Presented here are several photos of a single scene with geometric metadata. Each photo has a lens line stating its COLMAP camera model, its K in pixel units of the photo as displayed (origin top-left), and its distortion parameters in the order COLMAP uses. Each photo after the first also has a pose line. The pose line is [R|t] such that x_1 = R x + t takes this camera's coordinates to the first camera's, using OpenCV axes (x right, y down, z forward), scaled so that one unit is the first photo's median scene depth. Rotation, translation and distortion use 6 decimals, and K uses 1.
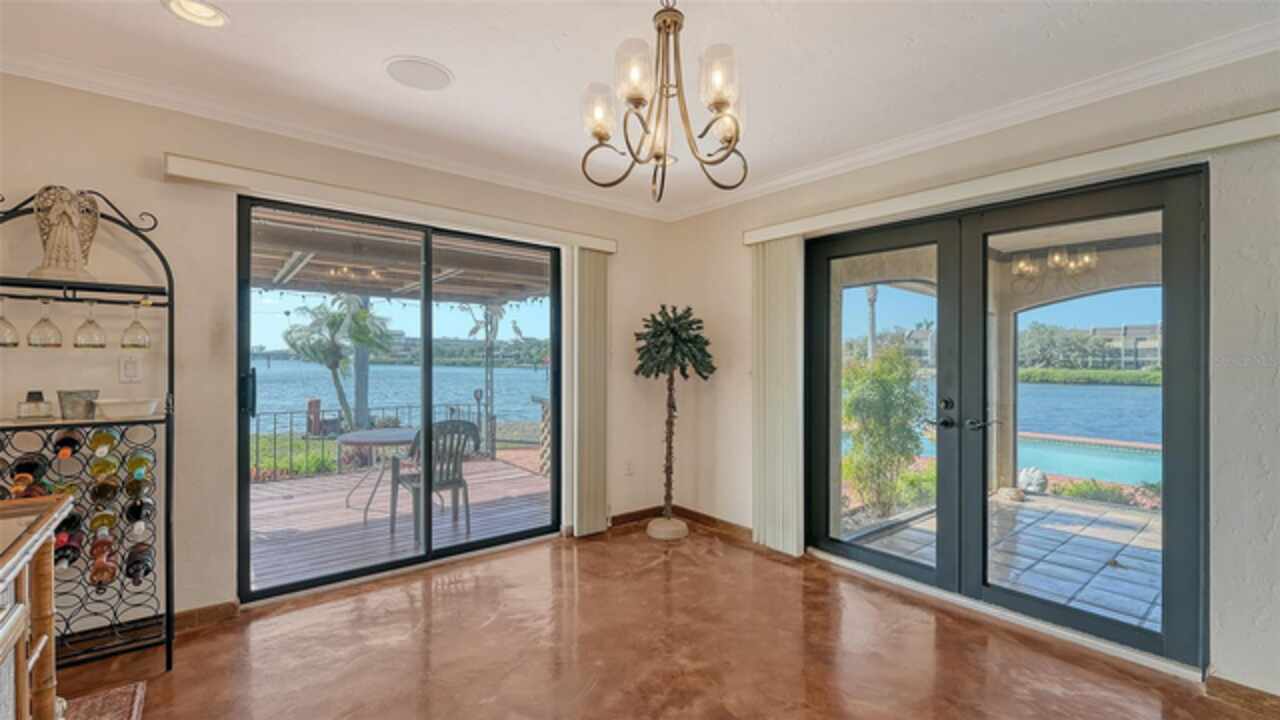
lens RADIAL K [[532.0, 0, 644.2], [0, 532.0, 358.9], [0, 0, 1]] dist [-0.000675, 0.000053]
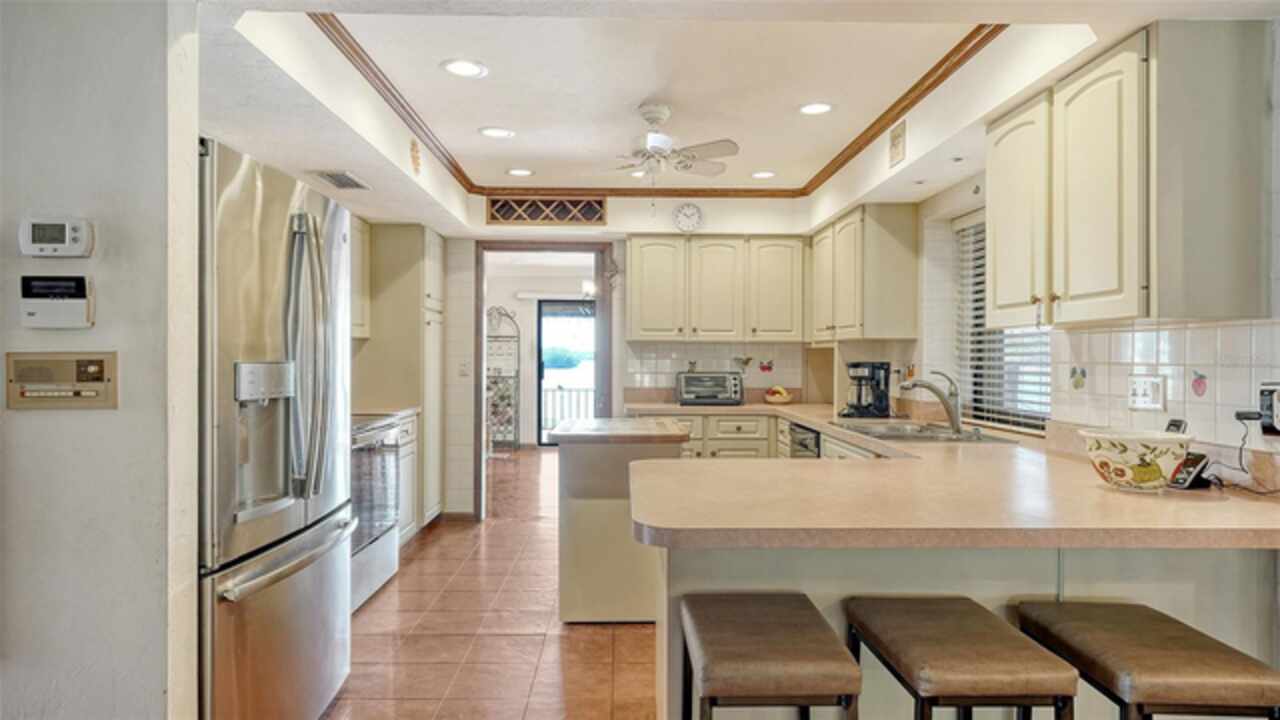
lens RADIAL K [[728.5, 0, 640.1], [0, 728.5, 365.1], [0, 0, 1]] dist [0.002973, 0.000076]
pose [[0.784907, 0.007822, -0.619564, 1.626387], [-0.001981, 0.999947, 0.010115, -0.003091], [0.619610, -0.006712, 0.784881, -1.338909]]
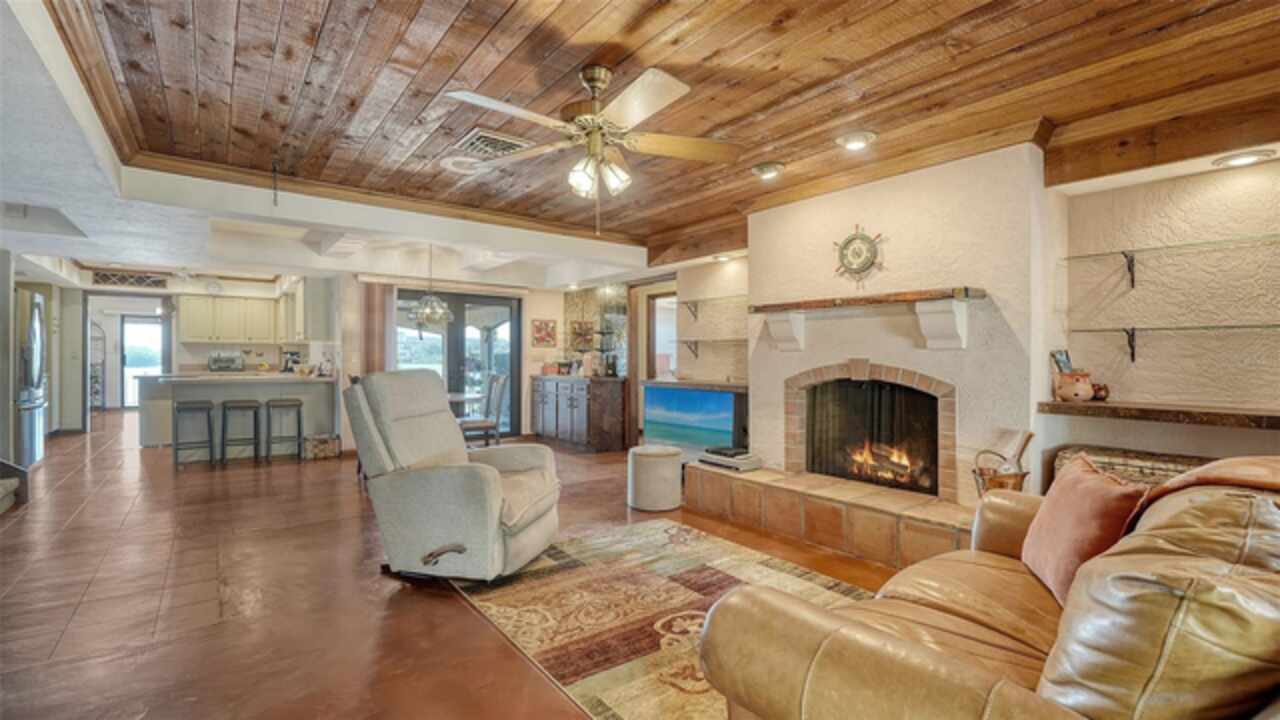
lens RADIAL K [[549.7, 0, 640.0], [0, 549.7, 360.0], [0, 0, 1]] dist [-0.017419, -0.000140]
pose [[0.999435, 0.002226, -0.033550, 2.902041], [-0.002101, 0.999991, 0.003750, 0.030995], [0.033558, -0.003677, 0.999430, -2.622176]]
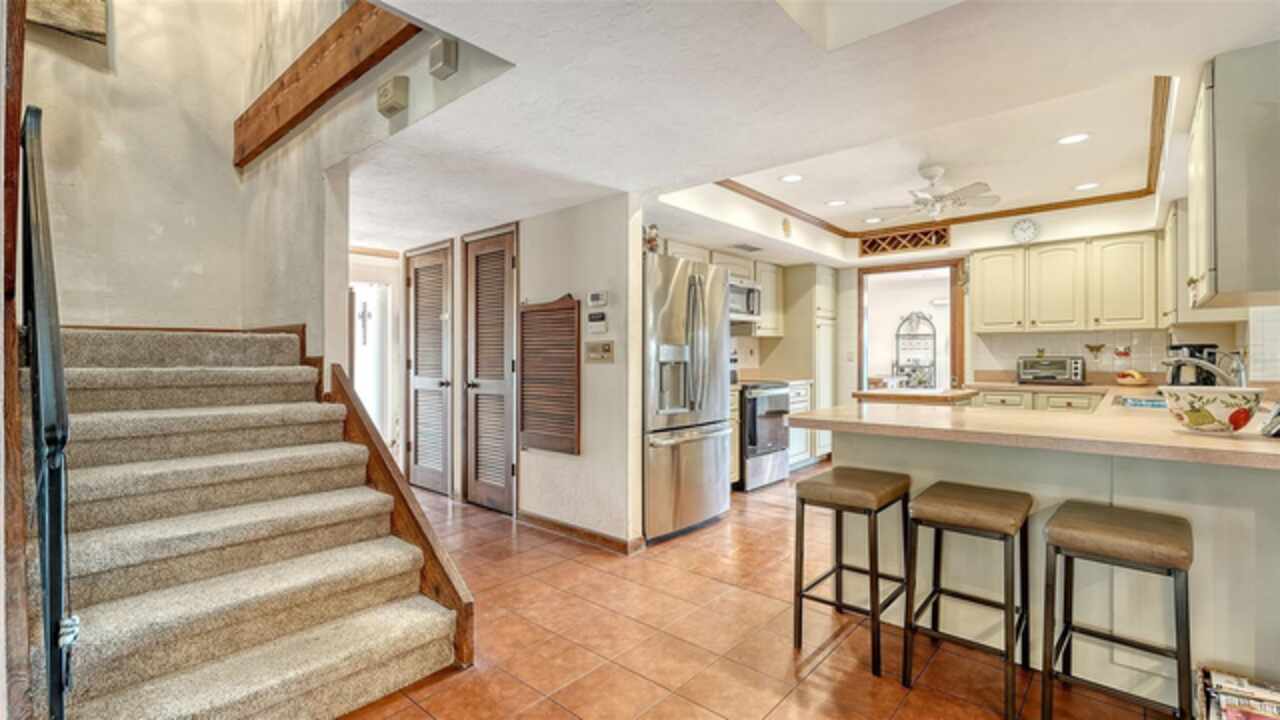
lens RADIAL K [[565.3, 0, 640.0], [0, 565.3, 360.0], [0, 0, 1]] dist [0.001781, -0.000130]
pose [[0.156959, 0.003116, -0.987600, 2.051036], [0.004517, 0.999982, 0.003873, 0.025104], [0.987595, -0.005069, 0.156942, -1.278445]]
